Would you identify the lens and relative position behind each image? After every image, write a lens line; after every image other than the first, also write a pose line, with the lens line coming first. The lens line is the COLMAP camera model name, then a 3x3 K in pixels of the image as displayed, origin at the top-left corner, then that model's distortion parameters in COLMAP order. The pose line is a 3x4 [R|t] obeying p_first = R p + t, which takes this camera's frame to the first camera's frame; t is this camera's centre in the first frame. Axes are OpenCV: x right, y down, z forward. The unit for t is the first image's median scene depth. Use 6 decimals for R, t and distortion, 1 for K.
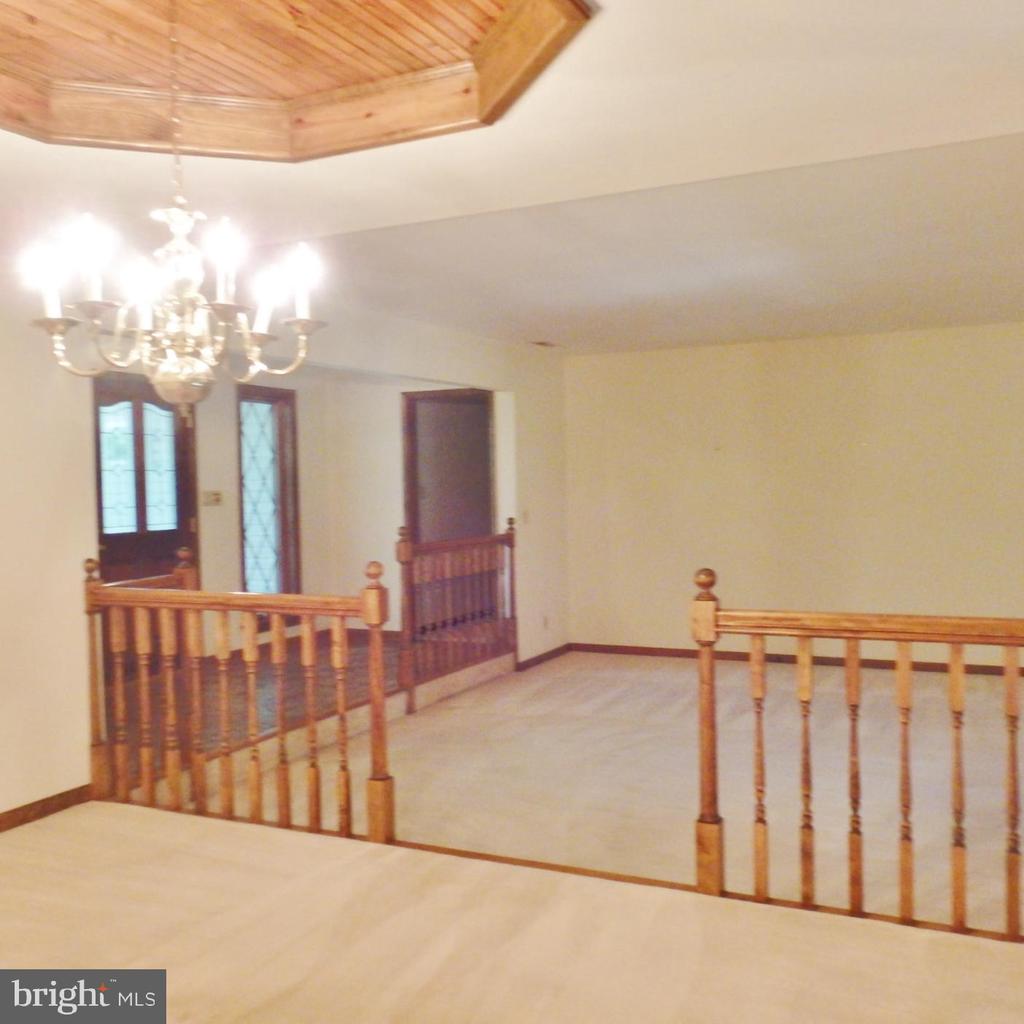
lens RADIAL K [[1029.5, 0, 511.5], [0, 1029.5, 515.1], [0, 0, 1]] dist [0.013069, 0.000000]
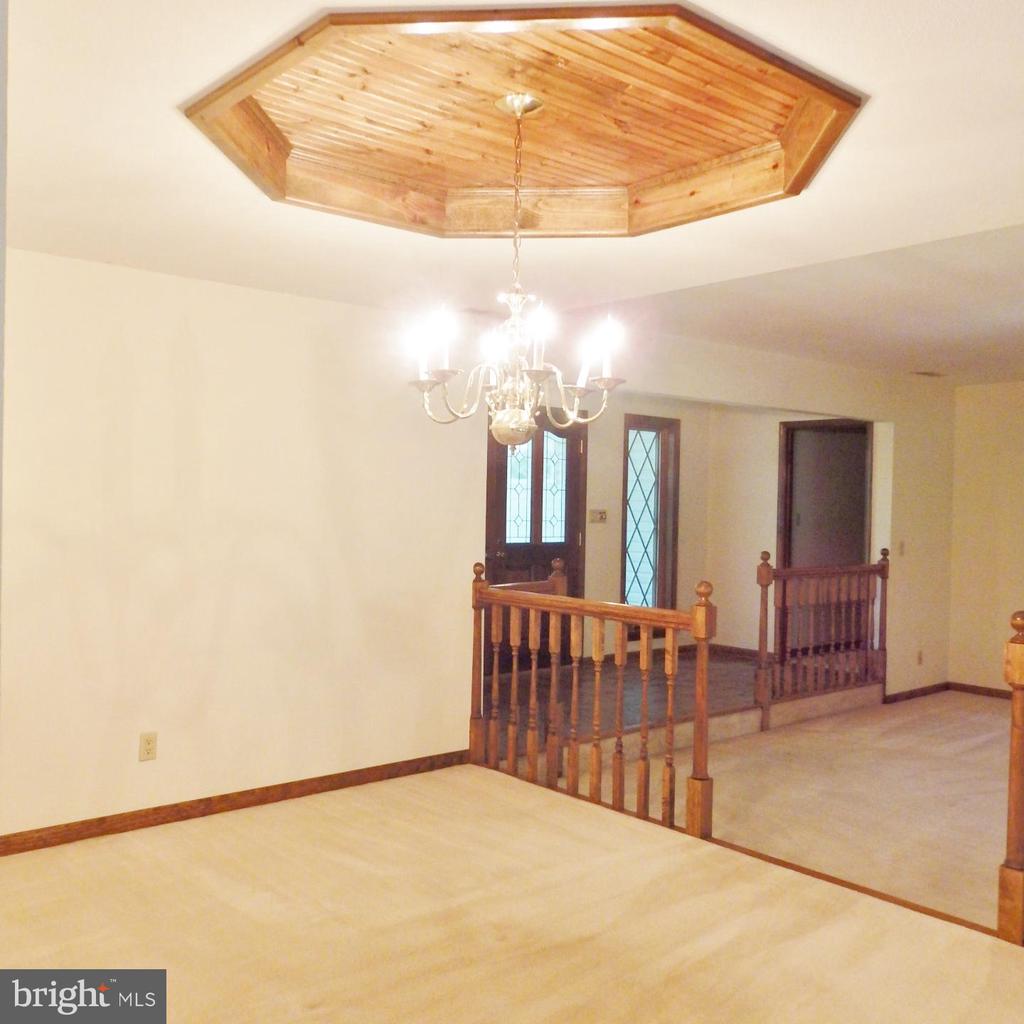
lens RADIAL K [[1029.5, 0, 515.2], [0, 1029.5, 513.8], [0, 0, 1]] dist [0.013069, 0.000000]
pose [[0.914736, 0.042874, -0.401771, 0.133237], [-0.050801, 0.998667, -0.009090, -0.007923], [0.400846, 0.028726, 0.915695, -0.104950]]
